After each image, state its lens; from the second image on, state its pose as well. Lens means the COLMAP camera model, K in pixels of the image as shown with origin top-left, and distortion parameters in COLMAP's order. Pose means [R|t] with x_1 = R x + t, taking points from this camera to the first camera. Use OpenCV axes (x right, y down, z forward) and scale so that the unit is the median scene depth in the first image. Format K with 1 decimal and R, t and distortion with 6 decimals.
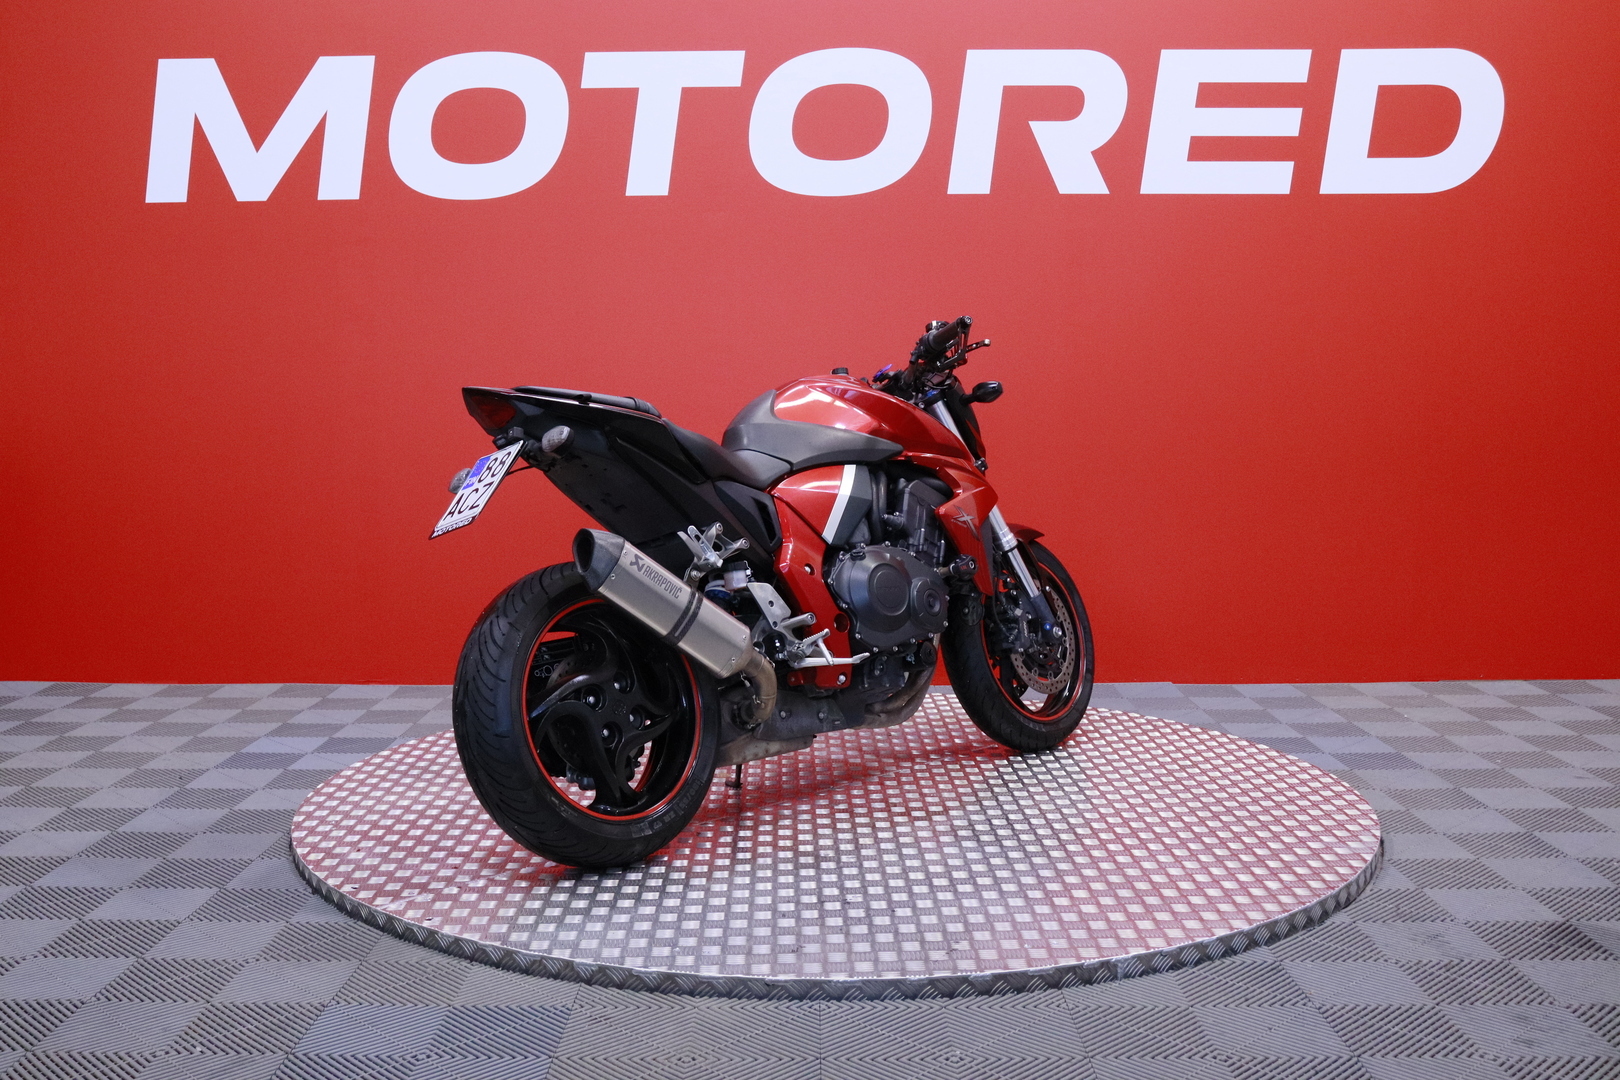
lens RADIAL K [[1667.3, 0, 810.0], [0, 1667.3, 540.0], [0, 0, 1]] dist [-0.051724, 0.000734]
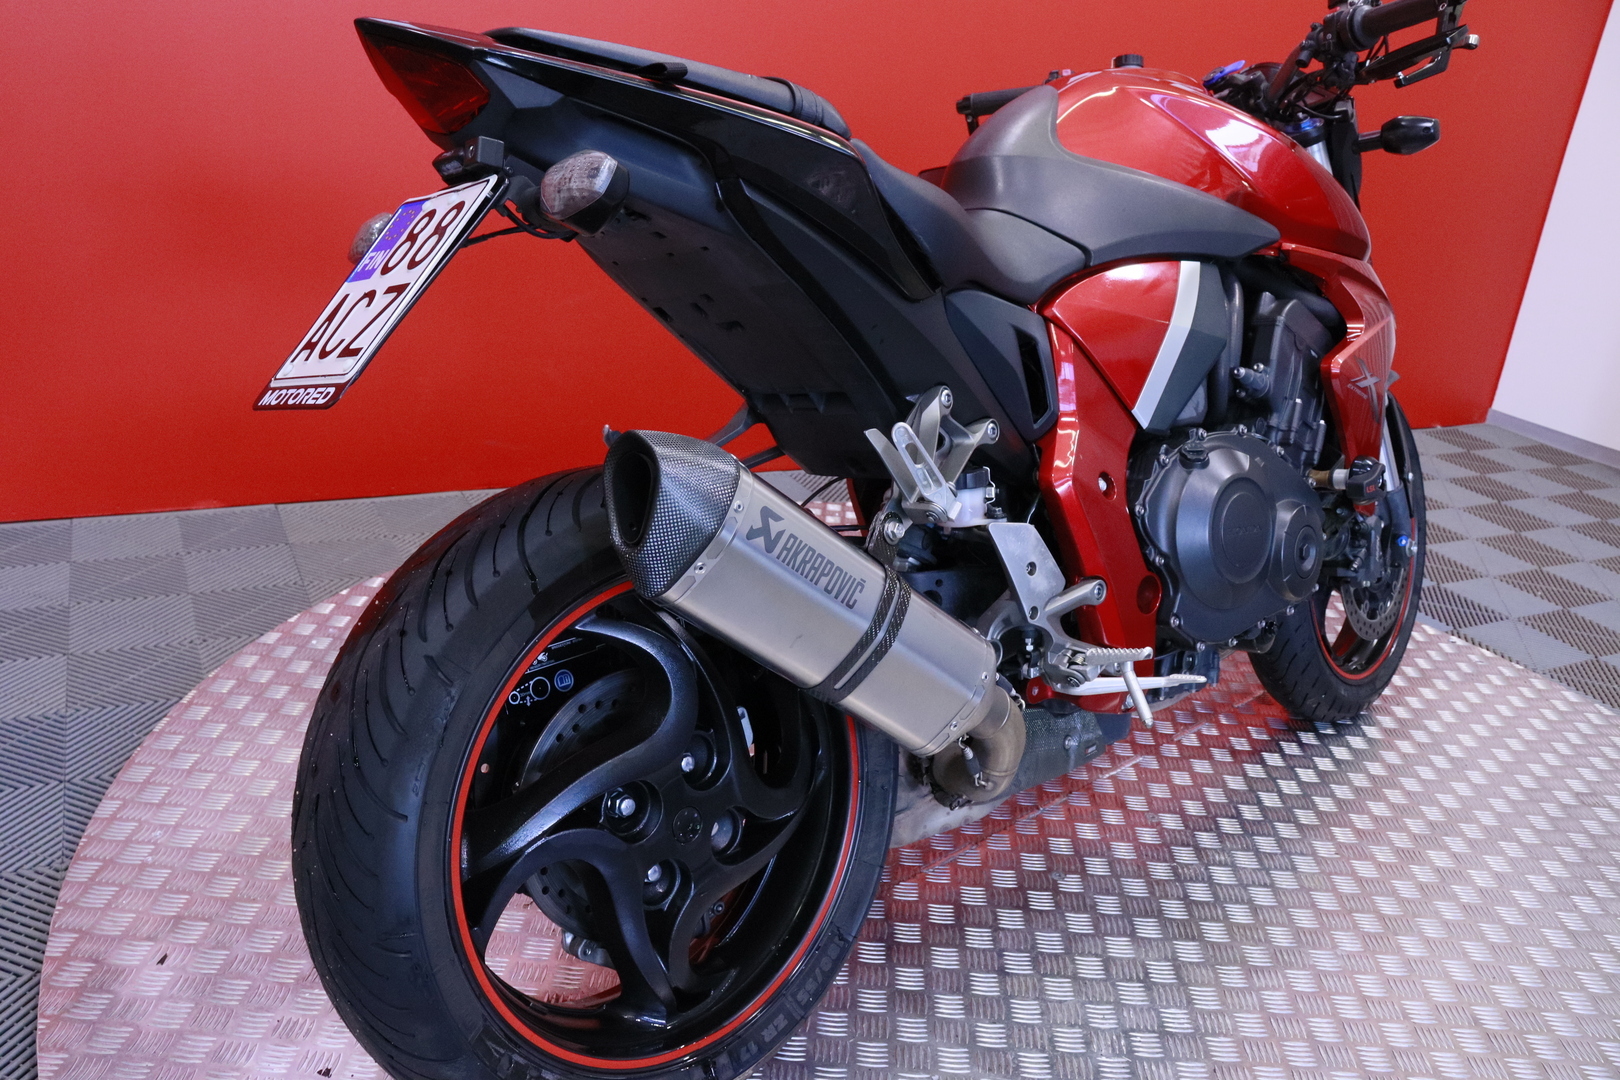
lens RADIAL K [[1339.8, 0, 810.0], [0, 1339.8, 540.0], [0, 0, 1]] dist [-0.161988, 0.206493]
pose [[0.993151, 0.116265, -0.011549, -0.081569], [-0.109108, 0.958263, 0.264248, -0.061725], [0.041790, -0.261178, 0.964386, 0.636258]]
